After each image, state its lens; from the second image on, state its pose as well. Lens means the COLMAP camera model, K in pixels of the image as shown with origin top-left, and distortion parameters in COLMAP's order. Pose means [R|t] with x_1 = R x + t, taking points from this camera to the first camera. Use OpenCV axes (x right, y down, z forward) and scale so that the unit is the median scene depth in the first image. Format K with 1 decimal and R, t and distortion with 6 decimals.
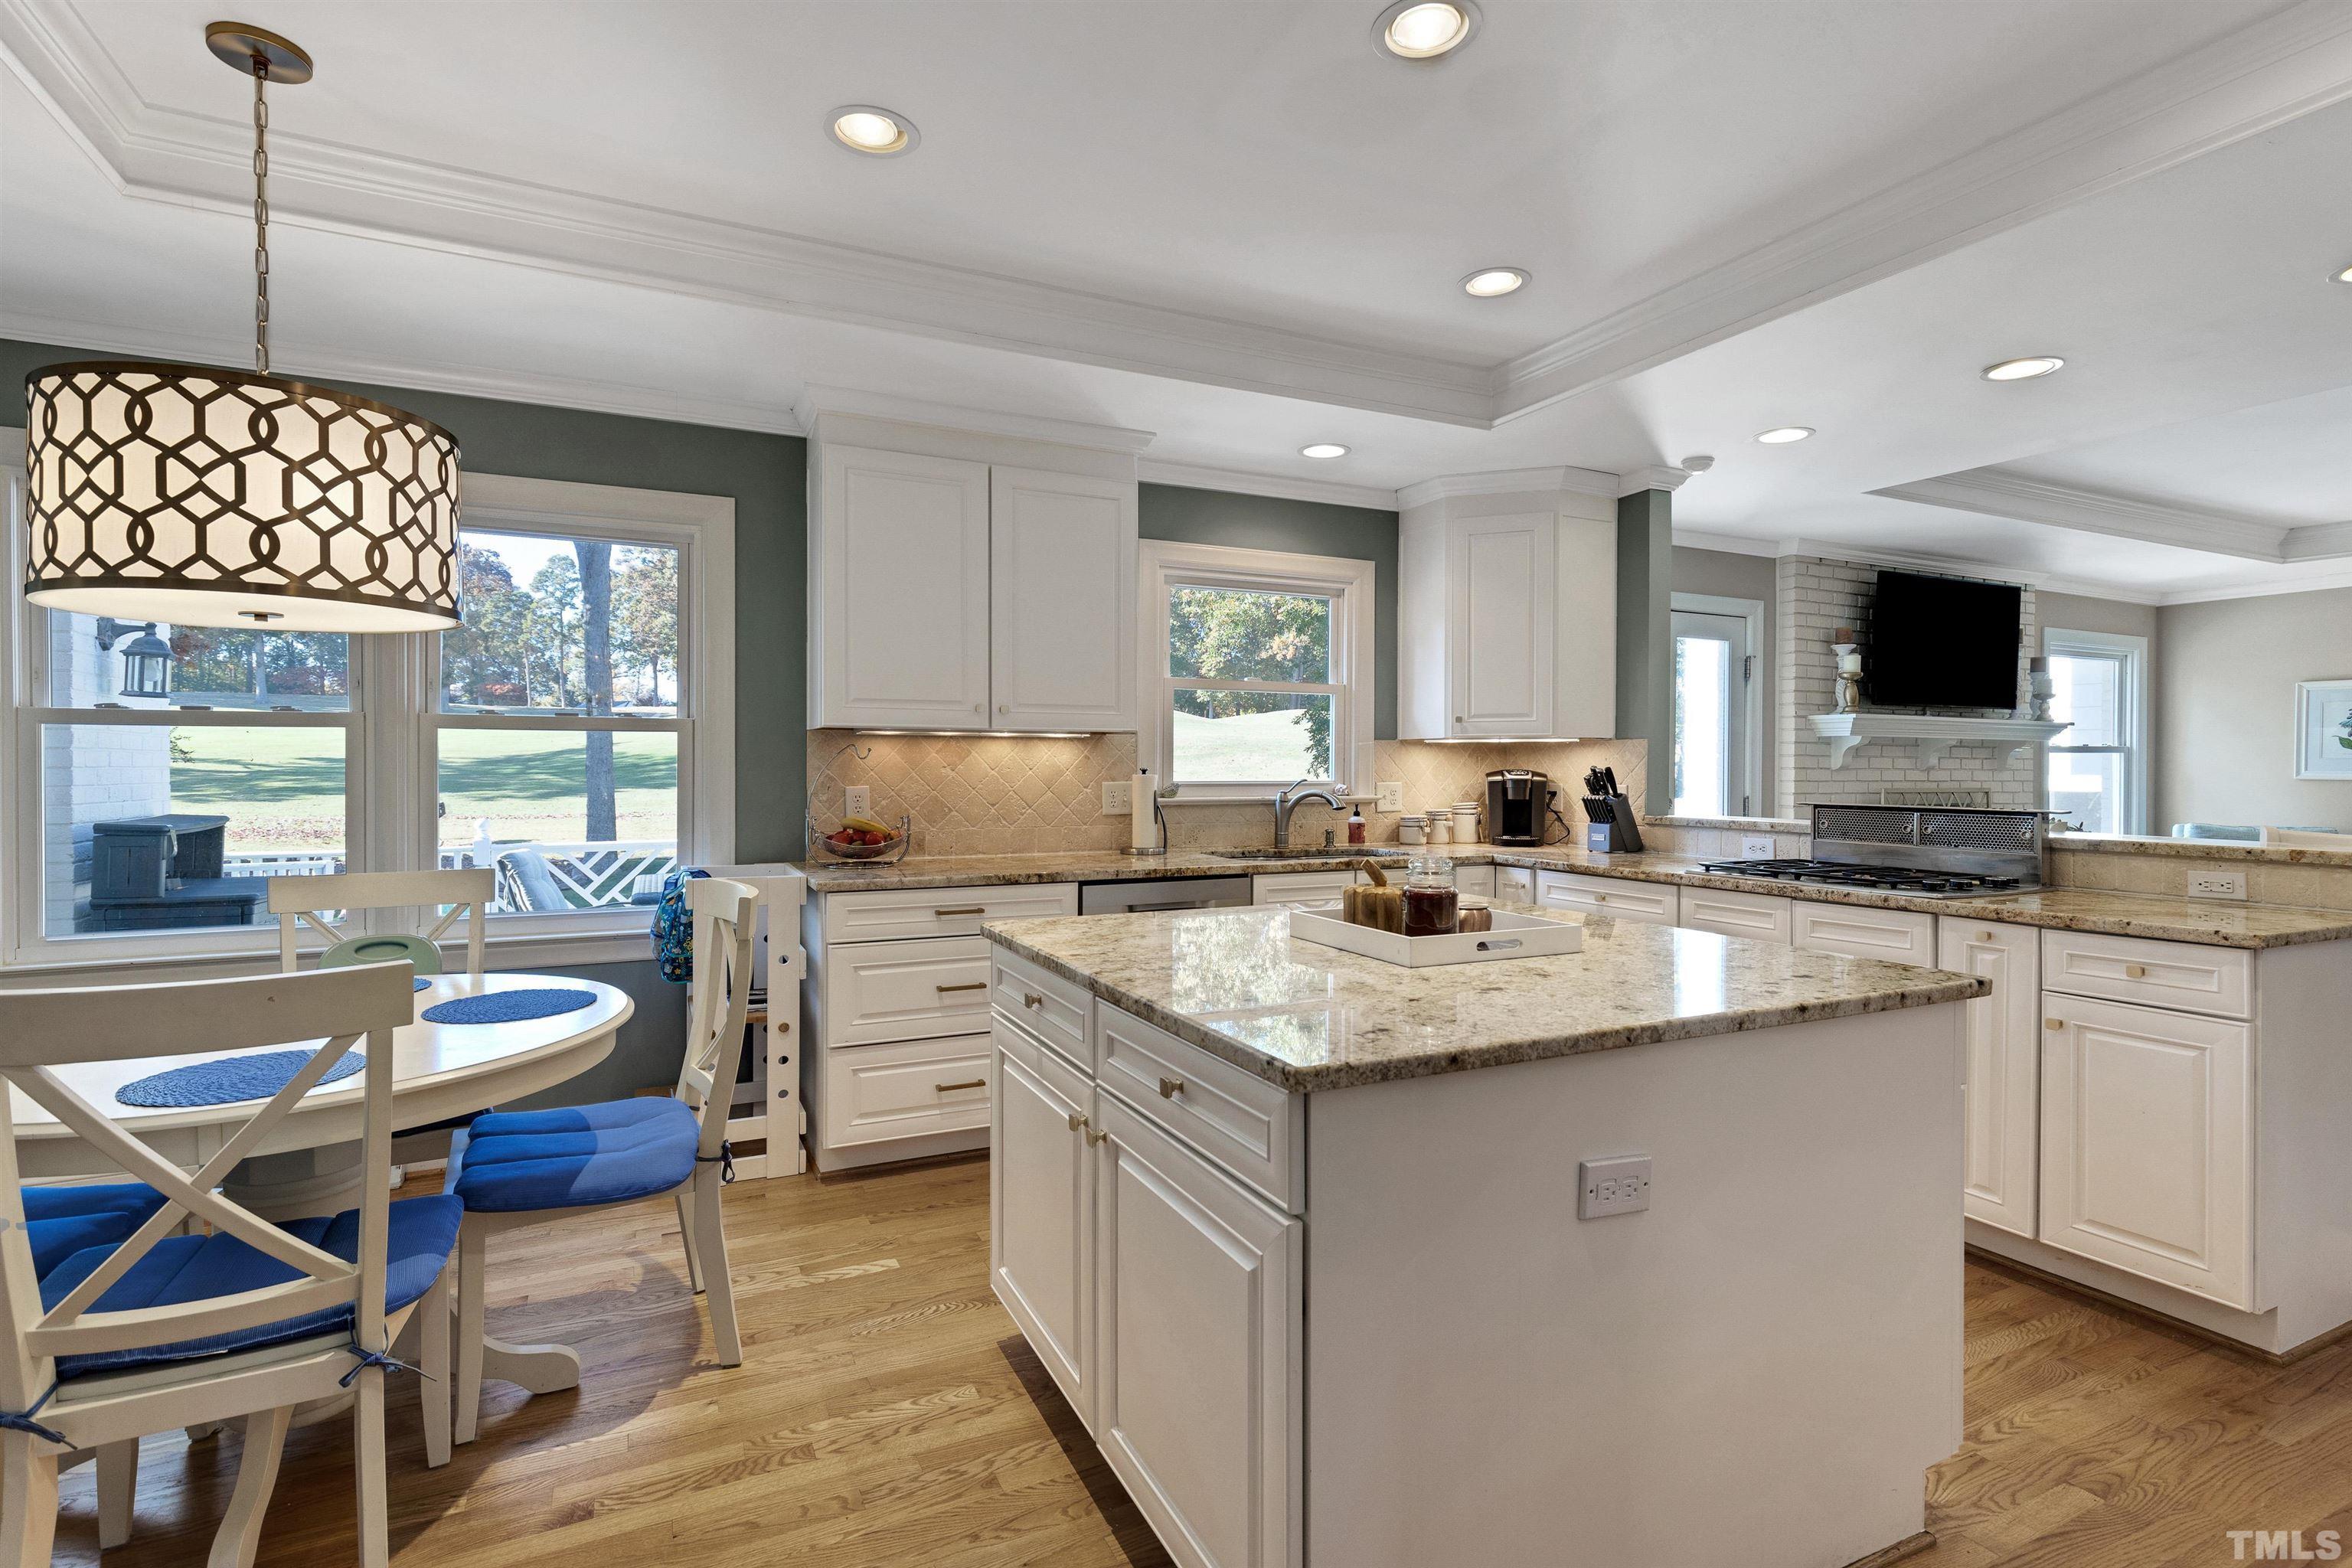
lens RADIAL K [[1042.8, 0, 1176.0], [0, 1042.8, 784.0], [0, 0, 1]] dist [0.000388, 0.000010]
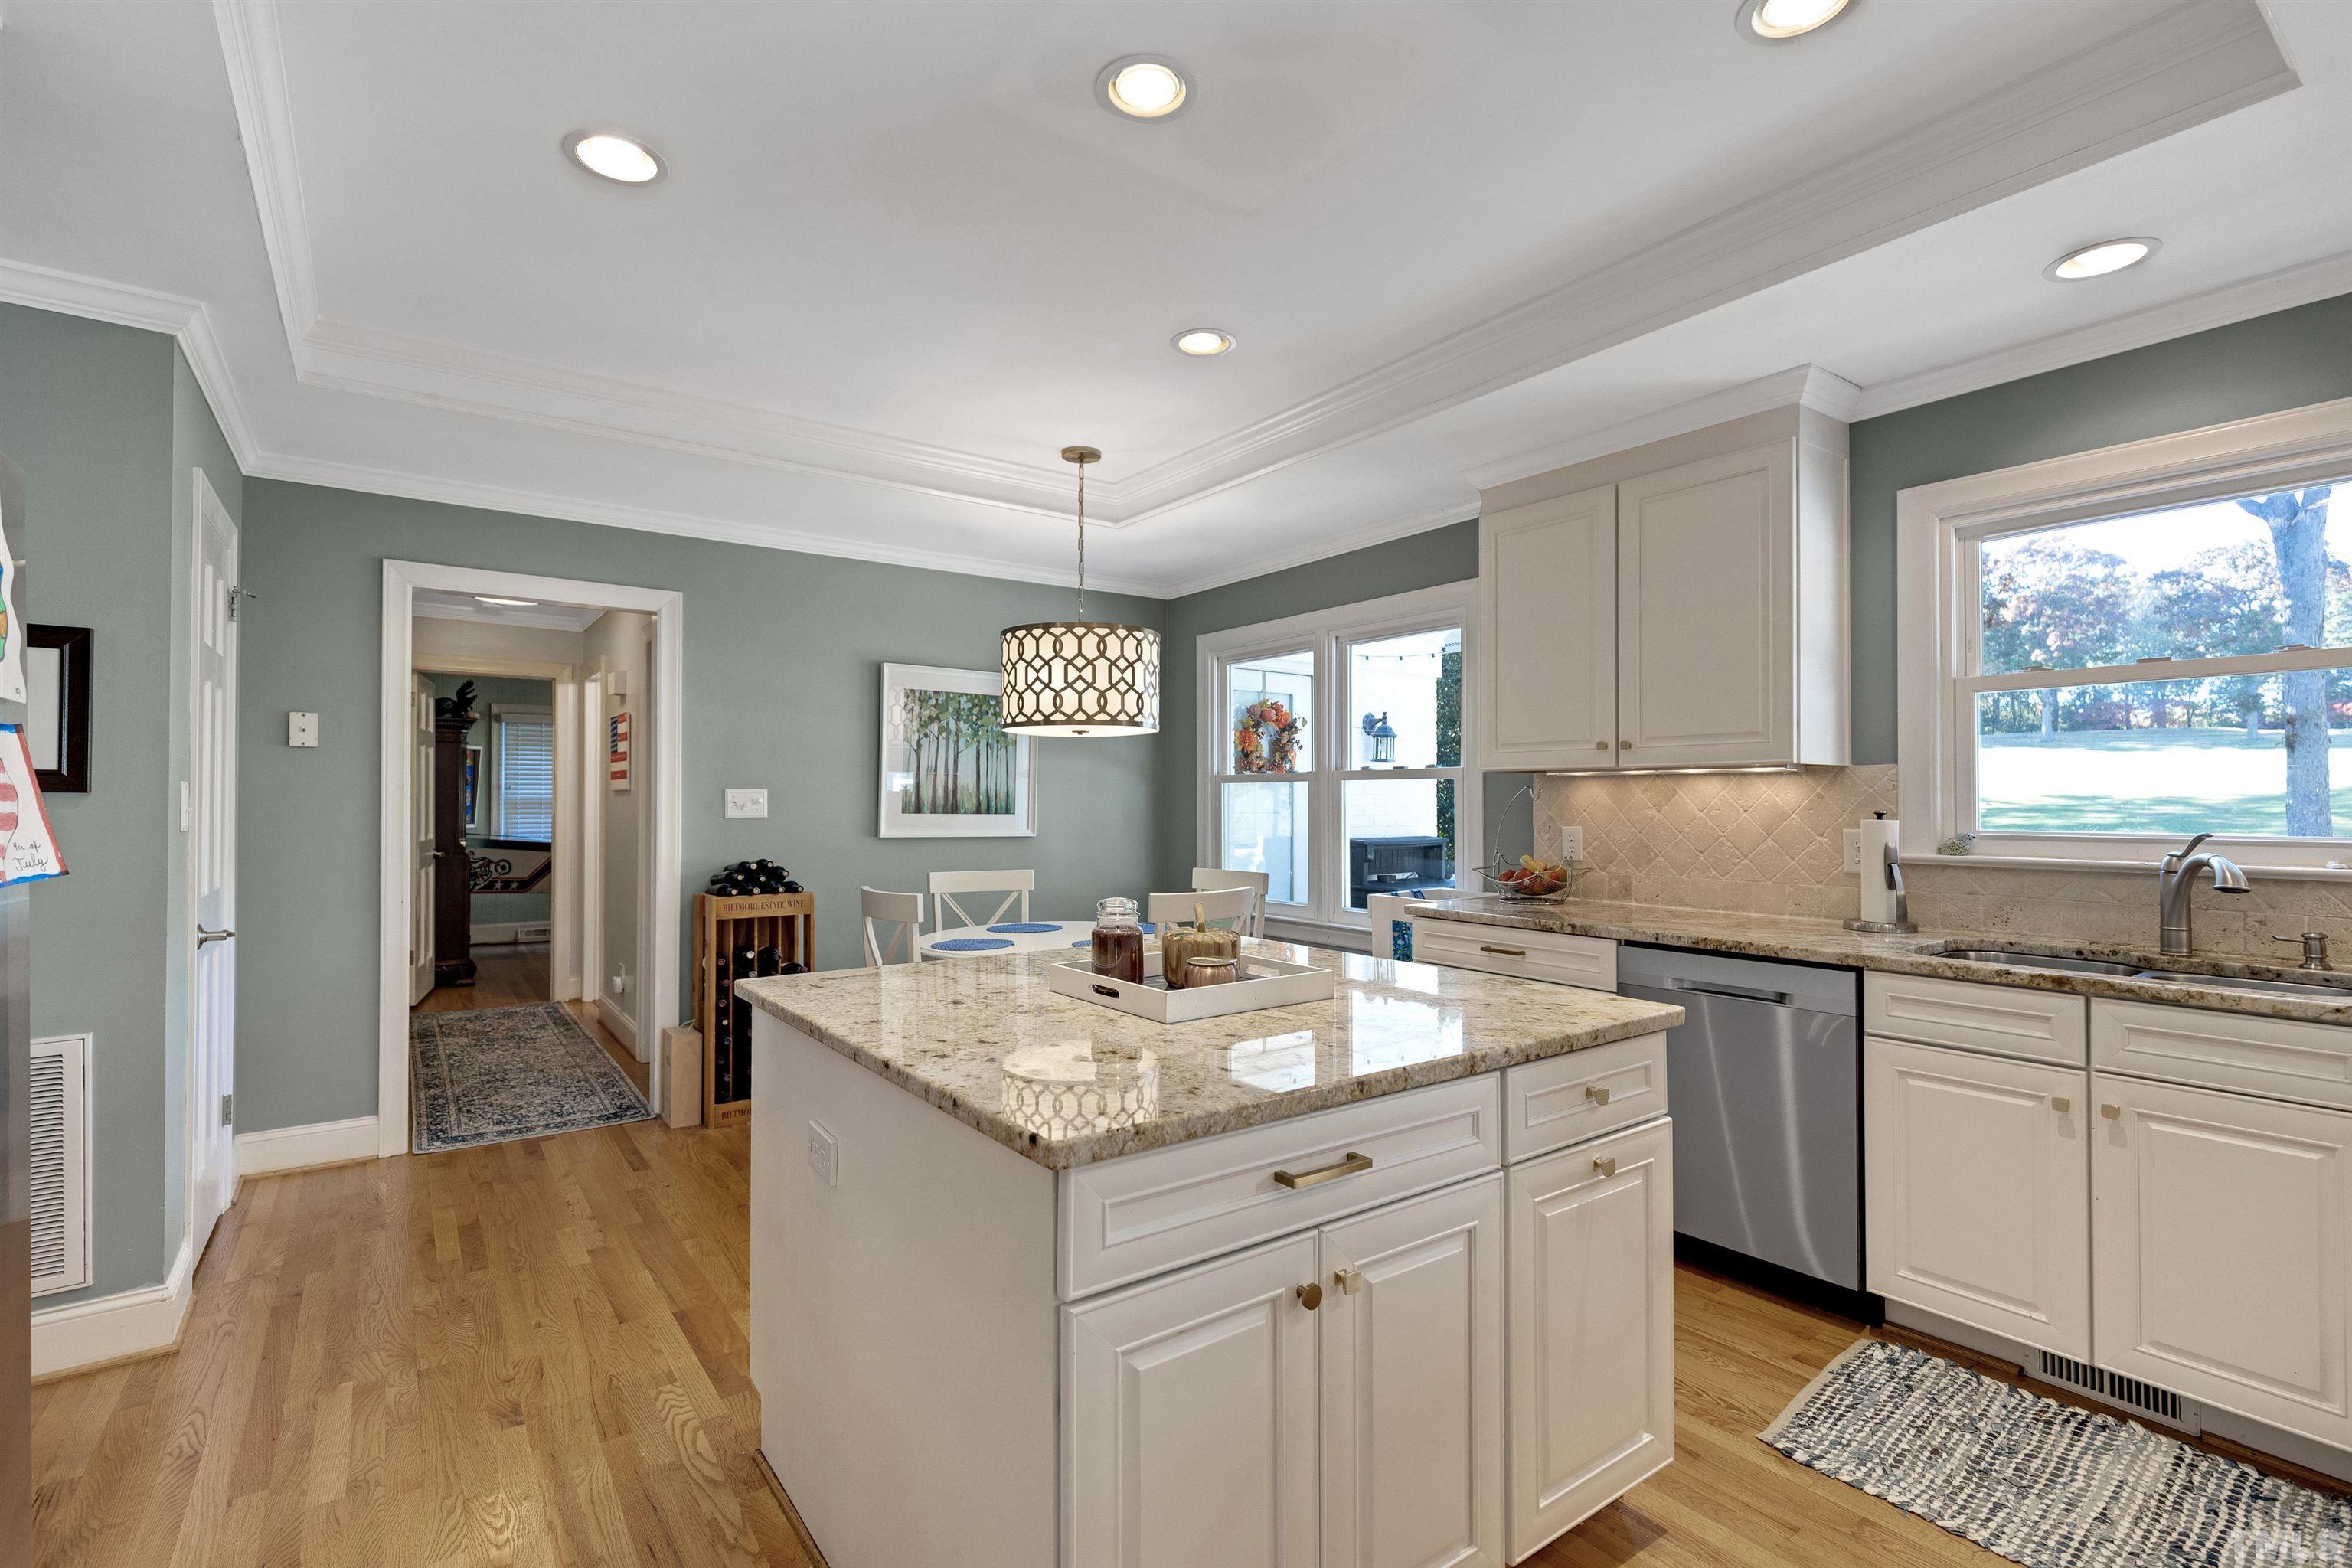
lens RADIAL K [[1080.0, 0, 1183.1], [0, 1080.0, 790.2], [0, 0, 1]] dist [-0.001079, -0.000089]
pose [[0.172251, -0.012304, -0.984976, 0.658659], [-0.016093, 0.999753, -0.015303, -0.011110], [0.984922, 0.018487, 0.172010, 0.430648]]
